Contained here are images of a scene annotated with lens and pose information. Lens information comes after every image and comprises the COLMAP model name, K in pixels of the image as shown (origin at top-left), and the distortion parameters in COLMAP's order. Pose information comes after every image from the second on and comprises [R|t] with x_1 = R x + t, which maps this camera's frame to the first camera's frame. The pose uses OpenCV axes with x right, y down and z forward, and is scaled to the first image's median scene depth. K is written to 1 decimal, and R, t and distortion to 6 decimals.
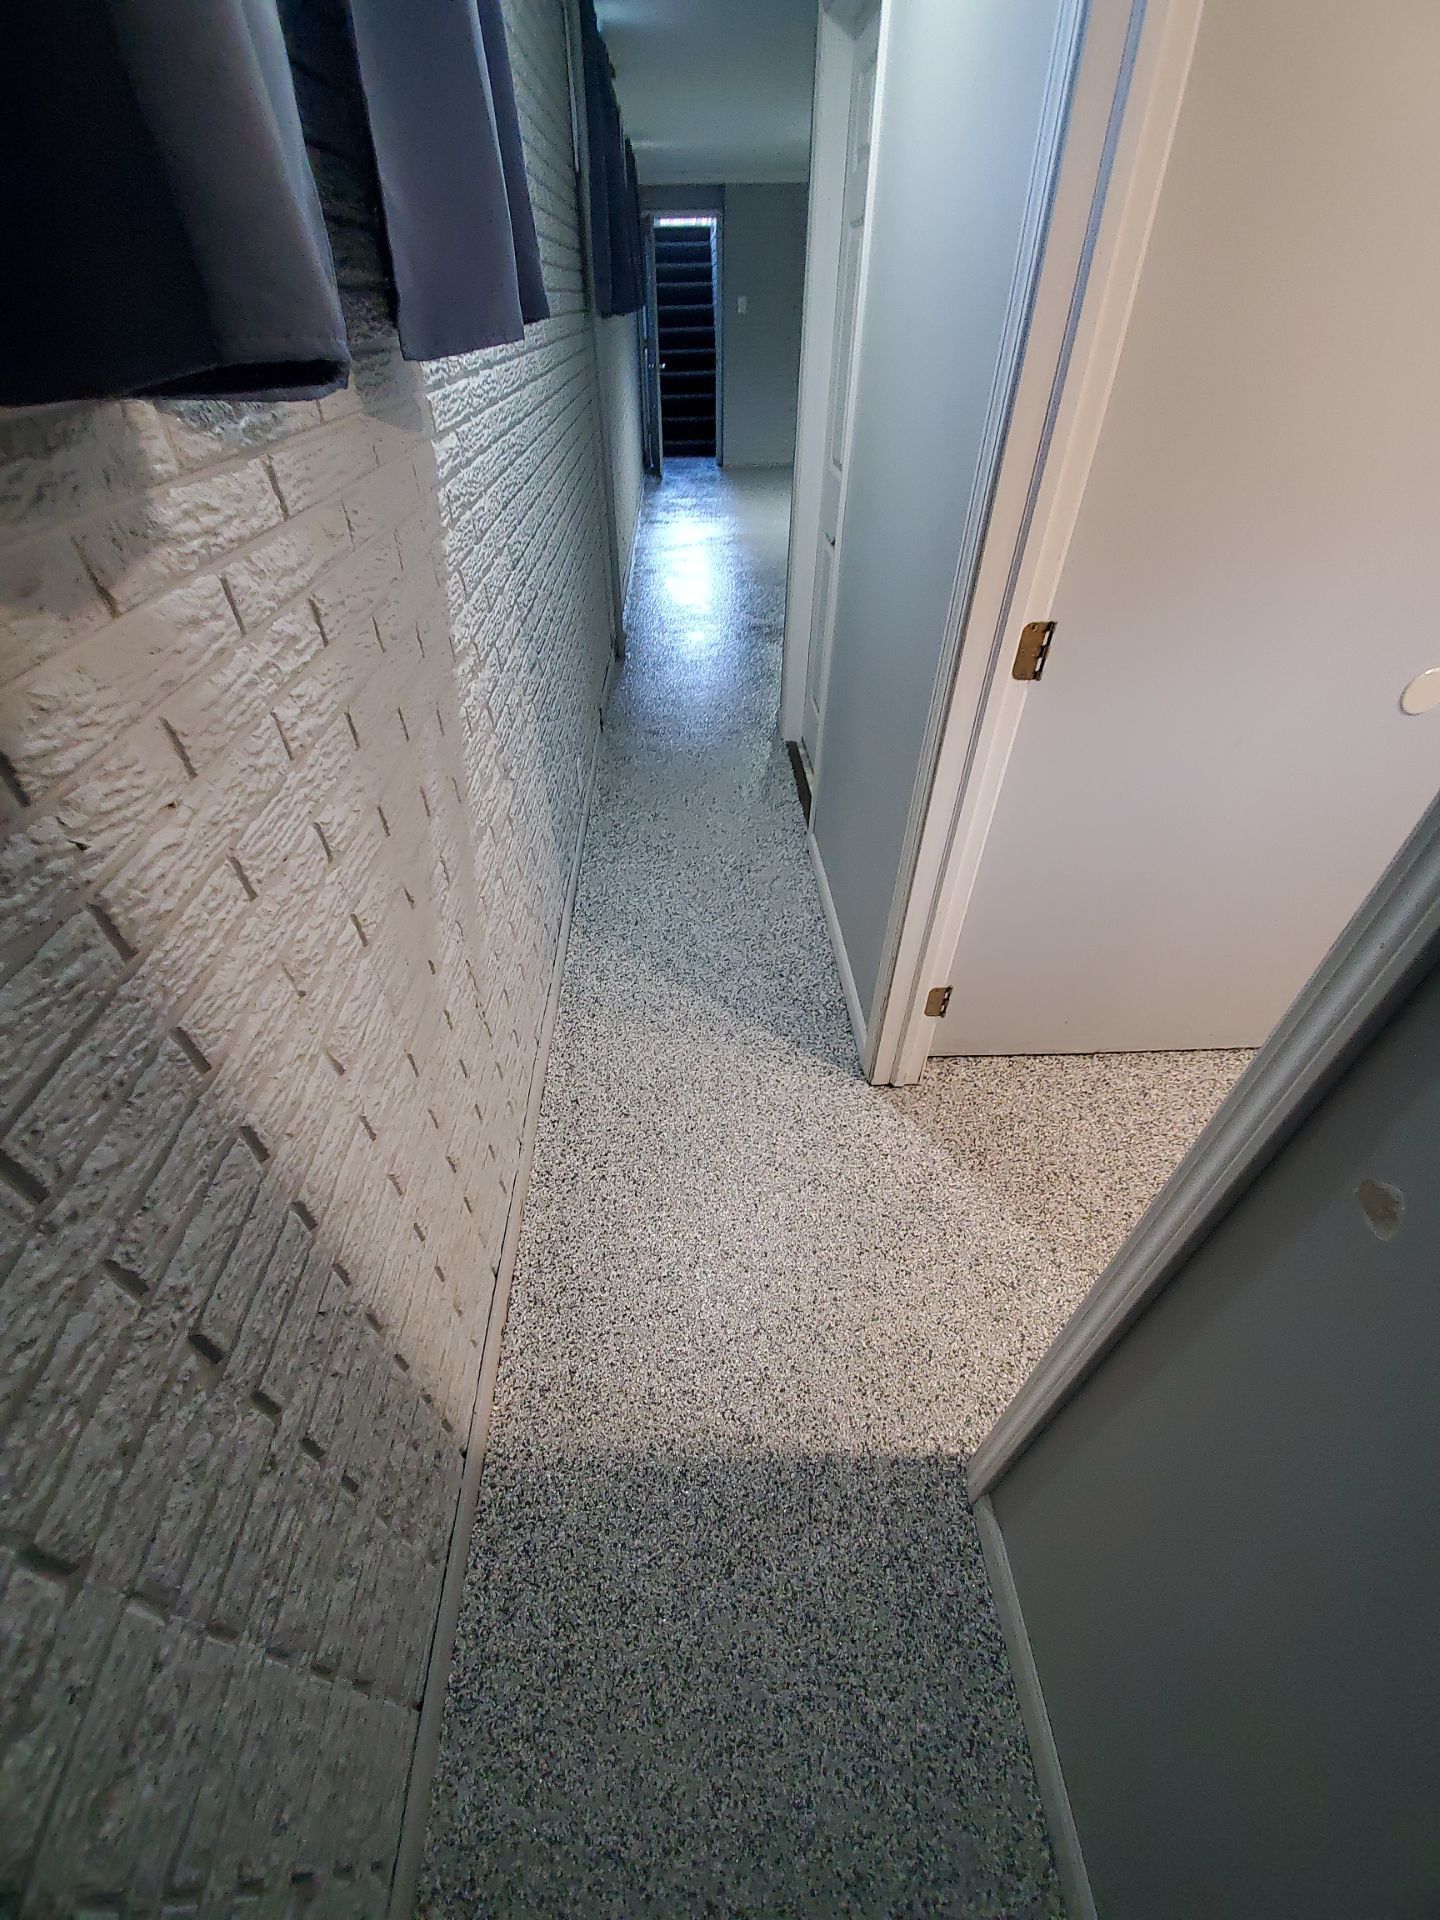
lens RADIAL K [[772.4, 0, 716.0], [0, 772.4, 960.6], [0, 0, 1]] dist [-0.003299, -0.000373]
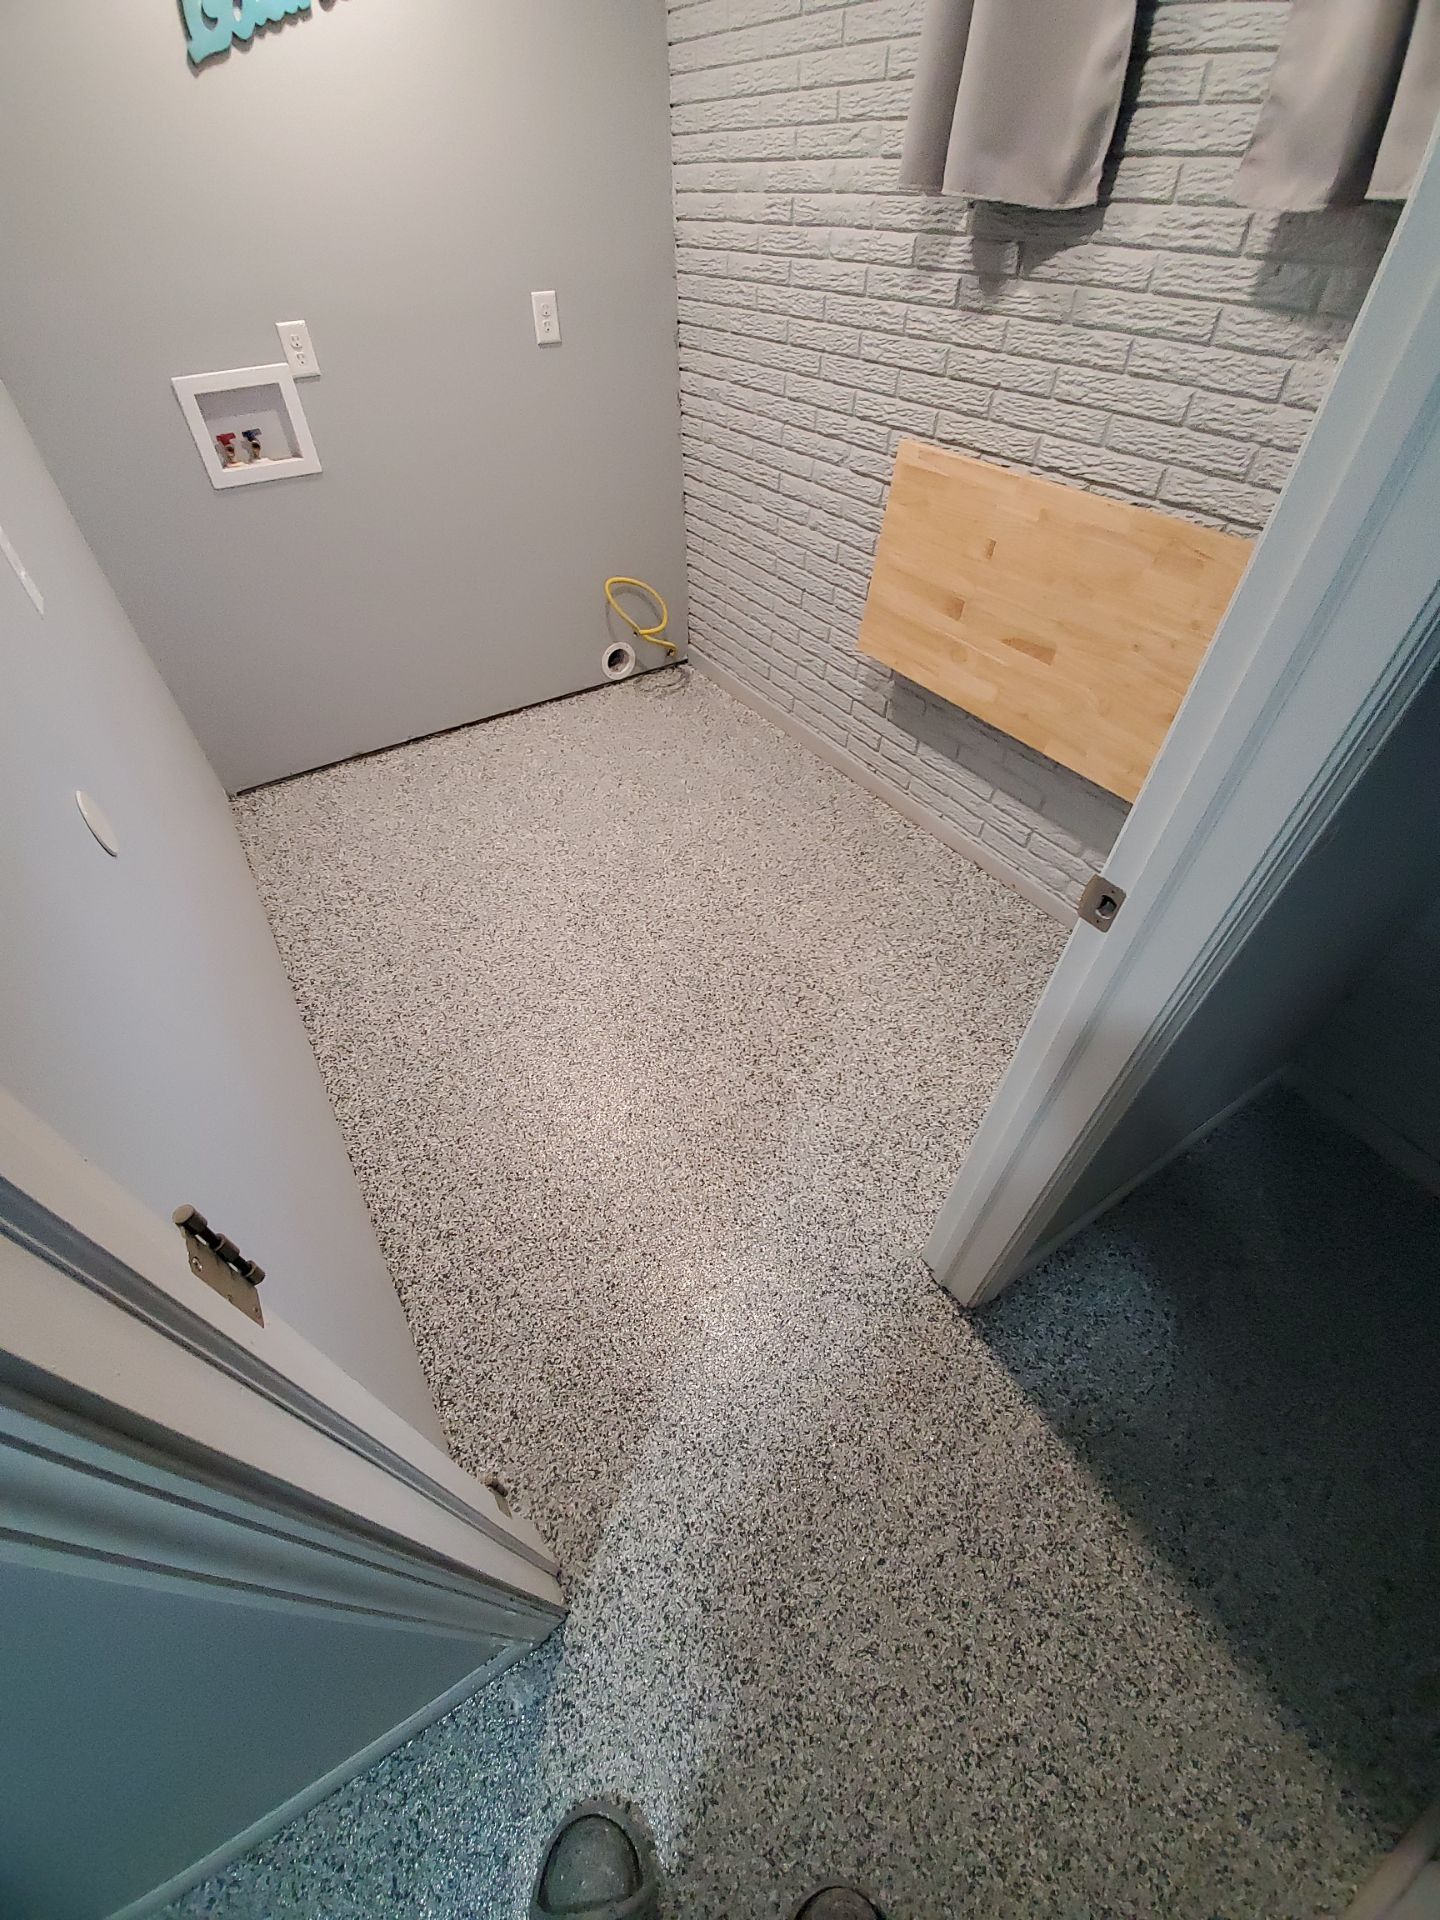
lens RADIAL K [[772.4, 0, 708.5], [0, 772.4, 965.8], [0, 0, 1]] dist [-0.003299, -0.000373]
pose [[-0.487992, -0.623611, 0.610715, 0.121457], [0.596443, 0.272602, 0.754946, -0.482935], [-0.637275, 0.732665, 0.238921, 0.539687]]
